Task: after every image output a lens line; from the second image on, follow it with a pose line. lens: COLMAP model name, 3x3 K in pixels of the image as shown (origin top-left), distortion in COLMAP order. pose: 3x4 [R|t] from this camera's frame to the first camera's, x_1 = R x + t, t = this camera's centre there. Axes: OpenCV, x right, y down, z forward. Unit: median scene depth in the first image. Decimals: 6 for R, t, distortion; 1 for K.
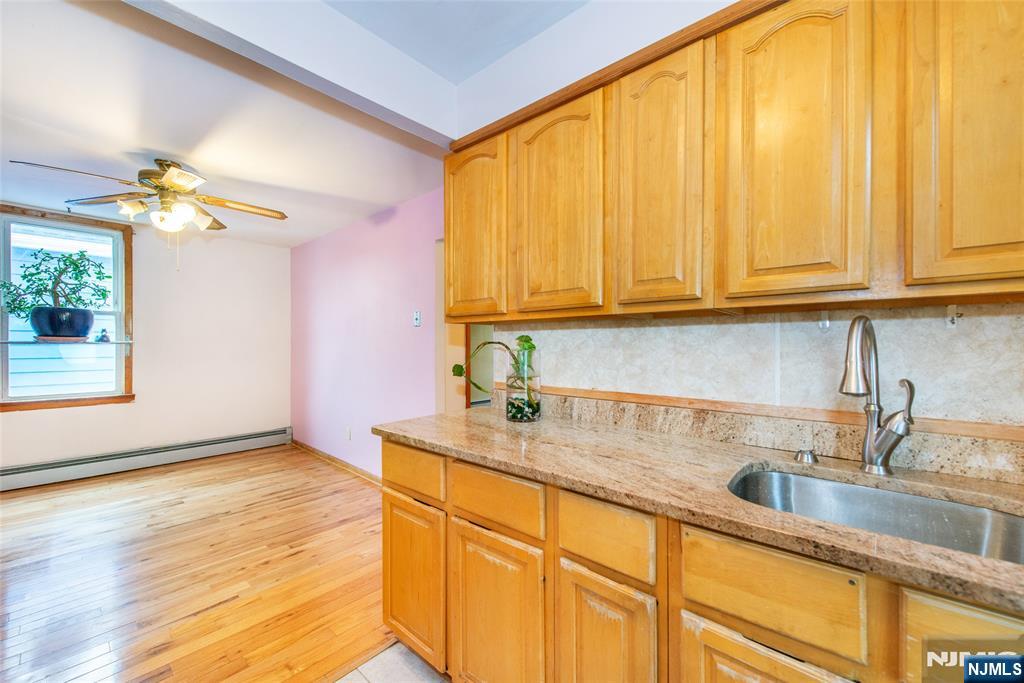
lens RADIAL K [[405.4, 0, 512.0], [0, 405.4, 341.5], [0, 0, 1]] dist [-0.000249, -0.000219]
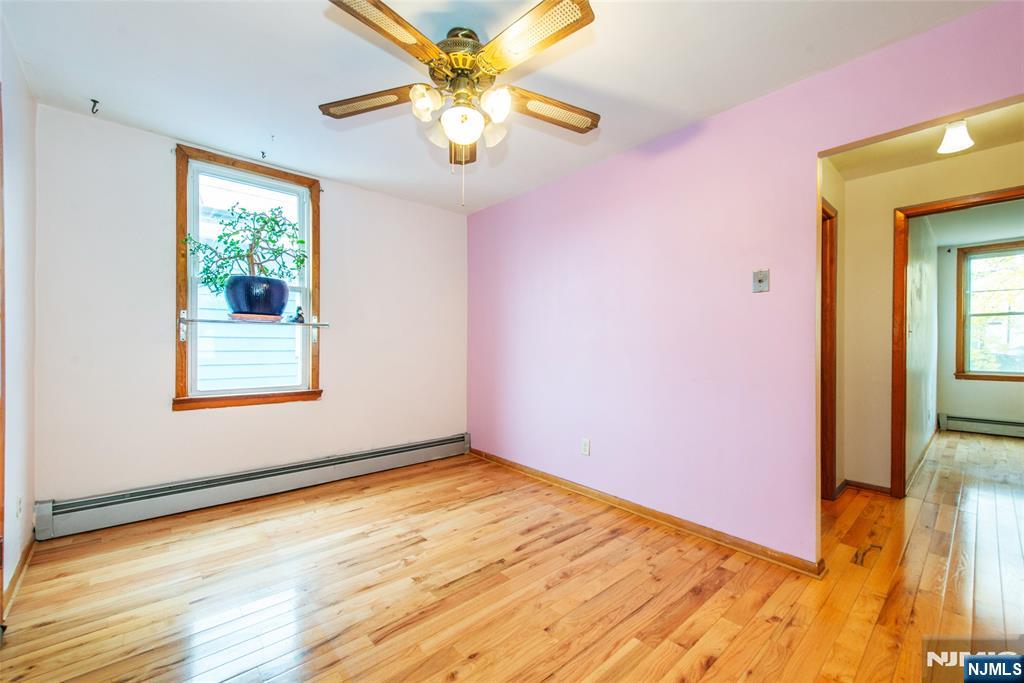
lens RADIAL K [[414.4, 0, 506.6], [0, 414.4, 345.6], [0, 0, 1]] dist [0.002143, 0.000074]
pose [[0.992163, 0.002159, -0.124929, -0.513889], [-0.001675, 0.999991, 0.003985, 0.041969], [0.124937, -0.003744, 0.992158, 0.252308]]
